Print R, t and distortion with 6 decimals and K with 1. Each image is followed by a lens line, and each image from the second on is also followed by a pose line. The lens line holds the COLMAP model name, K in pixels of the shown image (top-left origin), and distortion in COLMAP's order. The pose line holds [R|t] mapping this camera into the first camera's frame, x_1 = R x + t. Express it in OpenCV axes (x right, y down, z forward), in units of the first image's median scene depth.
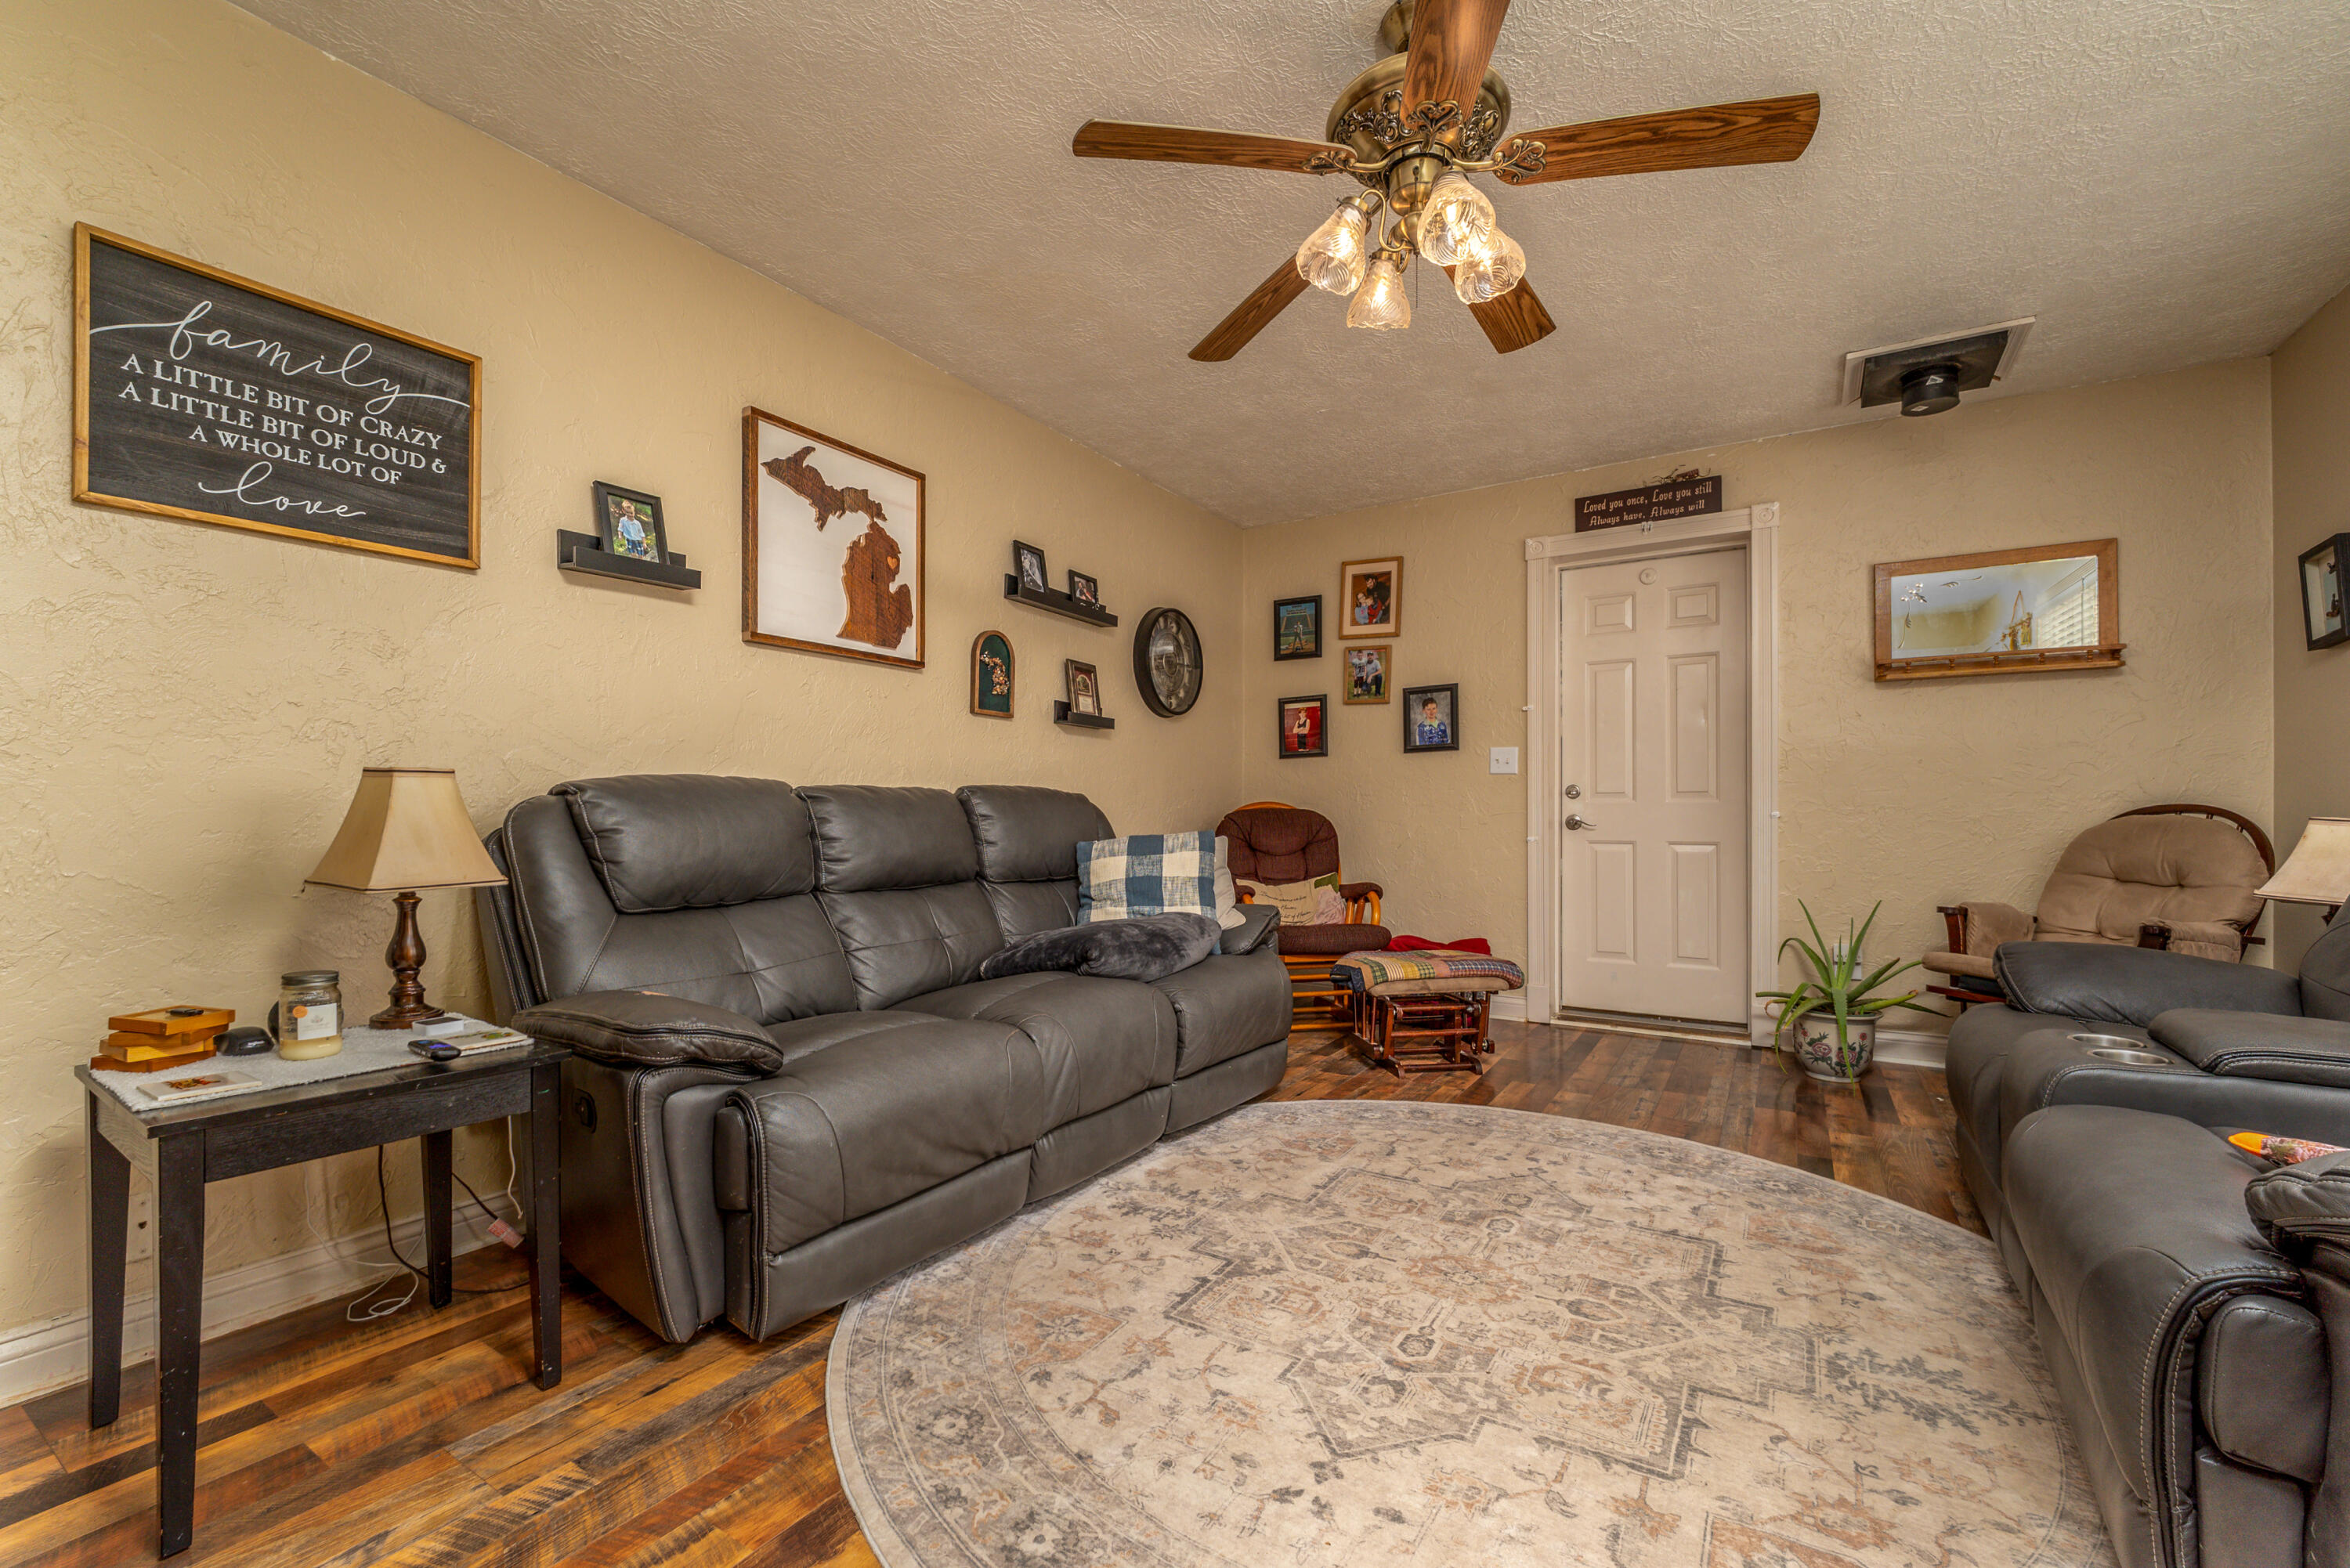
lens RADIAL K [[976.2, 0, 1176.3], [0, 976.2, 825.3], [0, 0, 1]] dist [-0.011986, -0.000590]
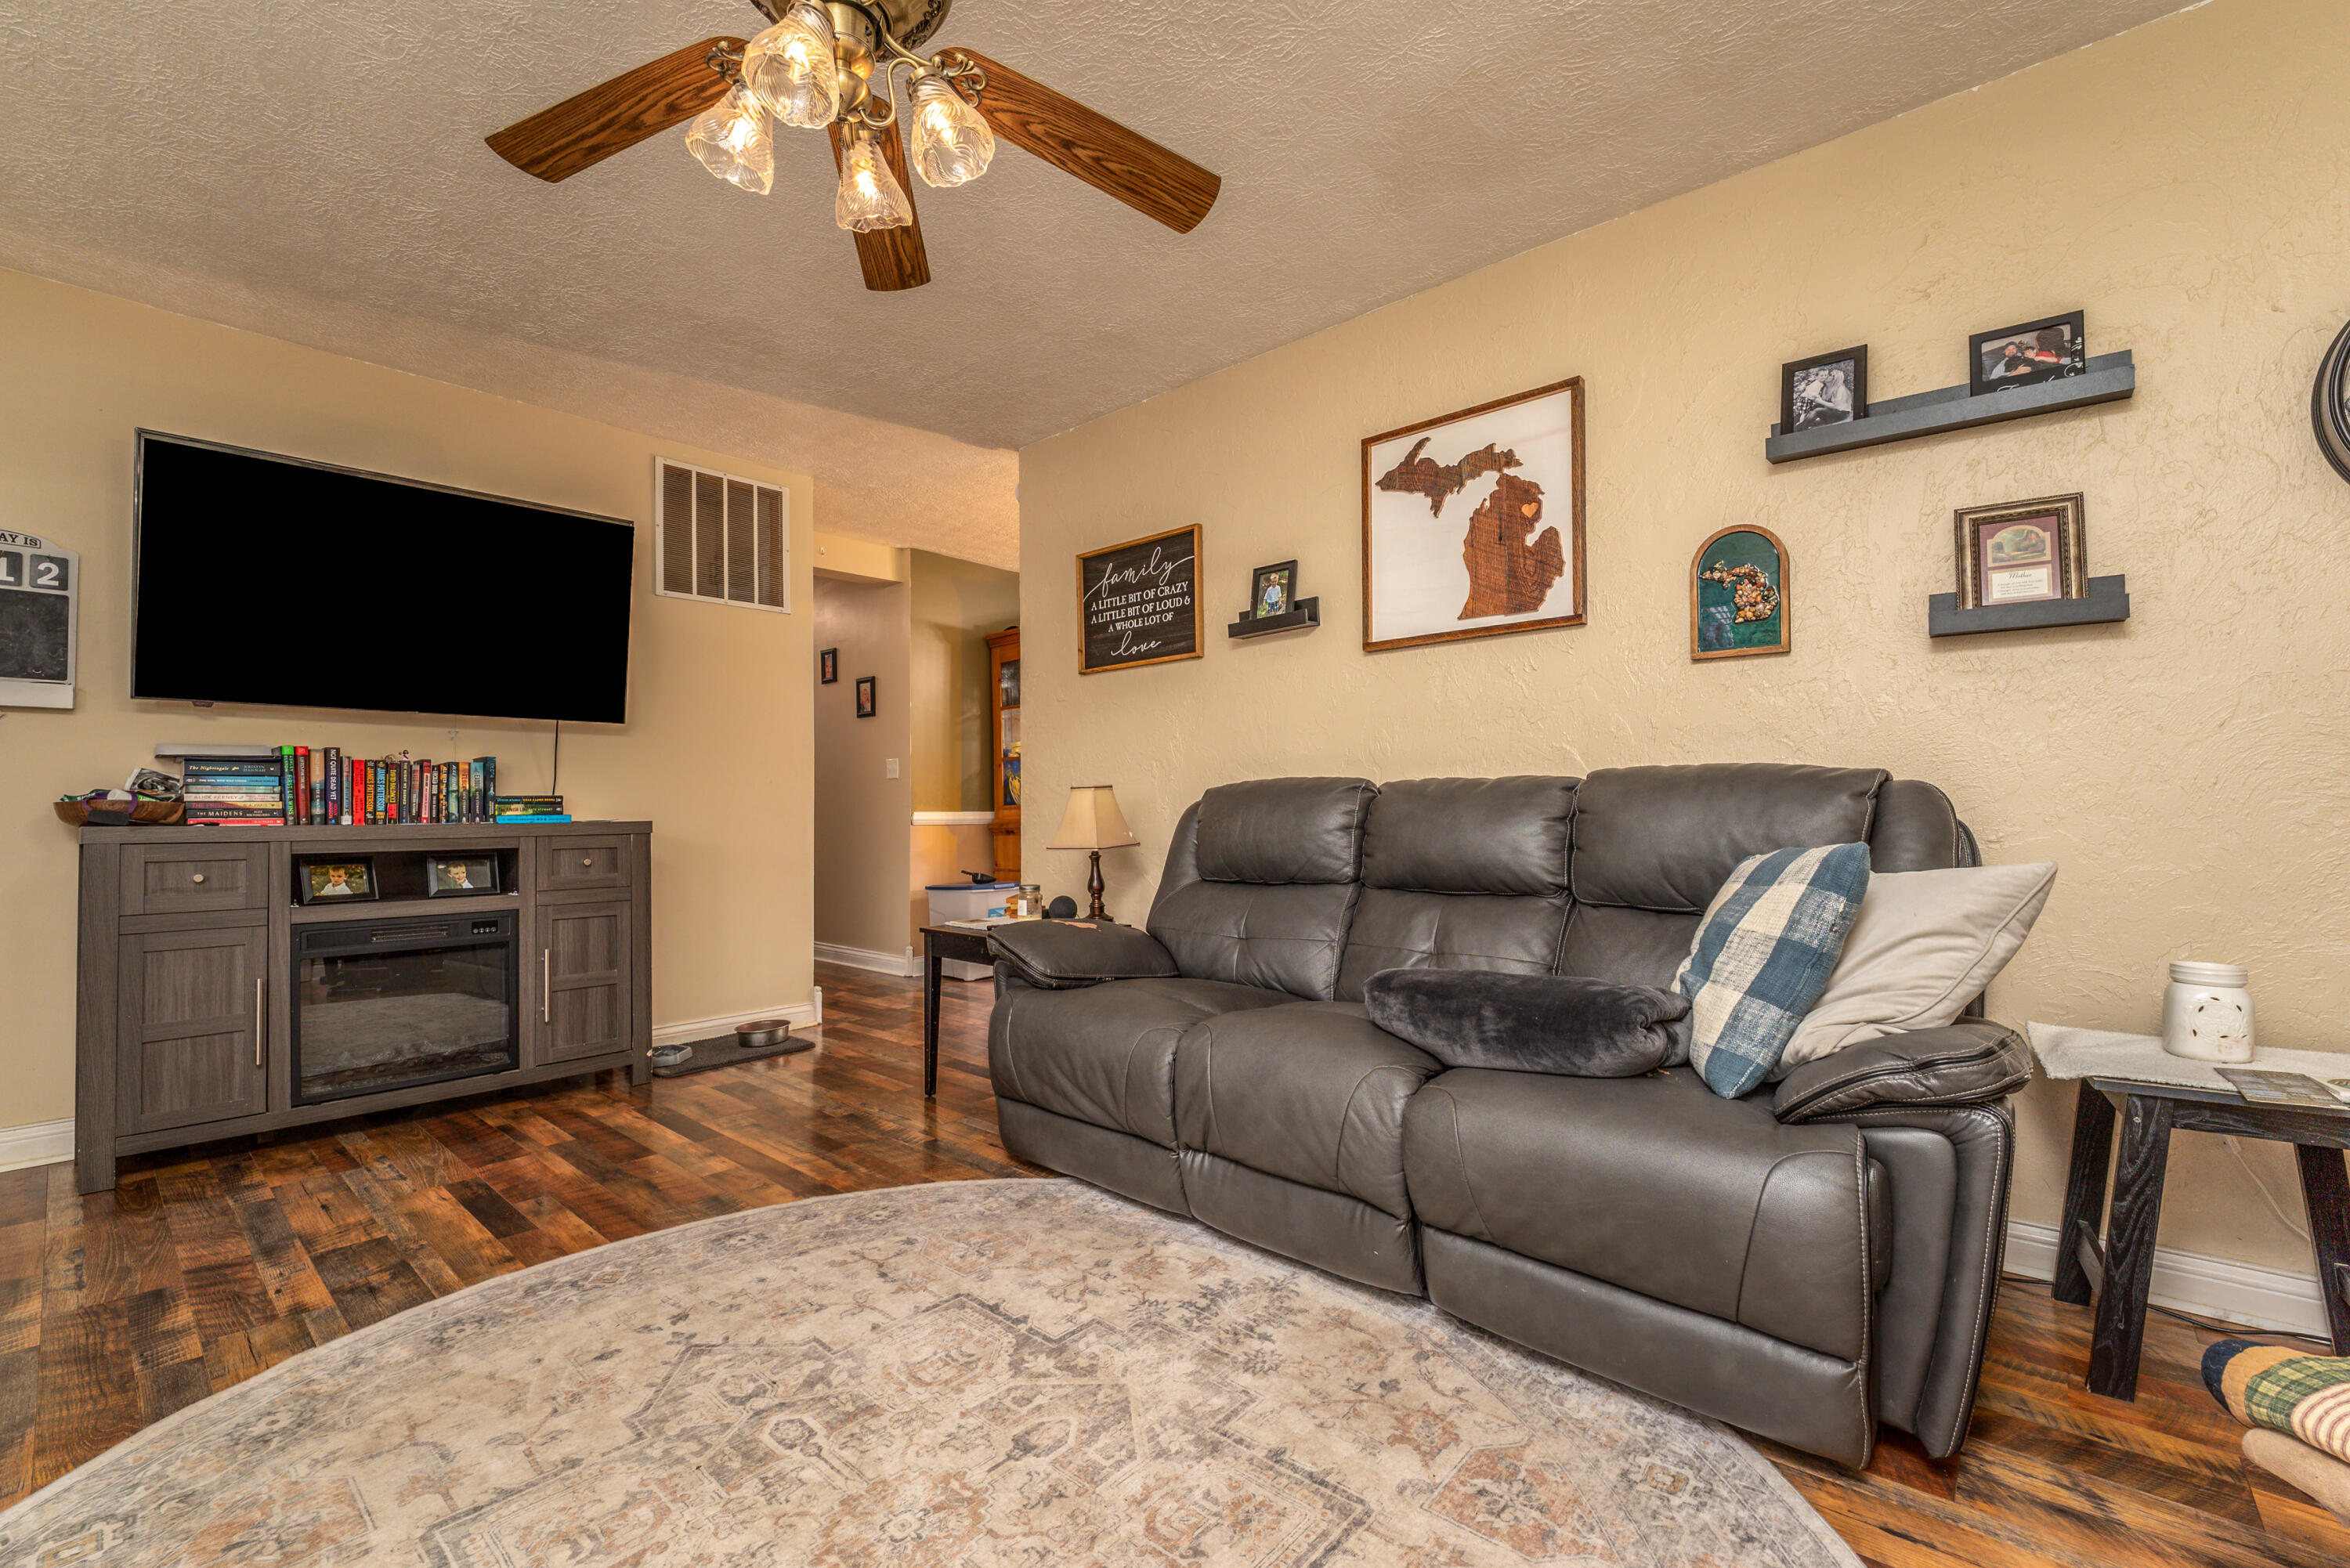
lens RADIAL K [[995.2, 0, 1175.0], [0, 995.2, 784.0], [0, 0, 1]] dist [0.023388, -0.000178]
pose [[-0.169431, -0.006597, -0.985520, 0.780406], [0.009724, 0.999918, -0.008365, -0.034716], [0.985494, -0.011000, -0.169353, 1.068037]]
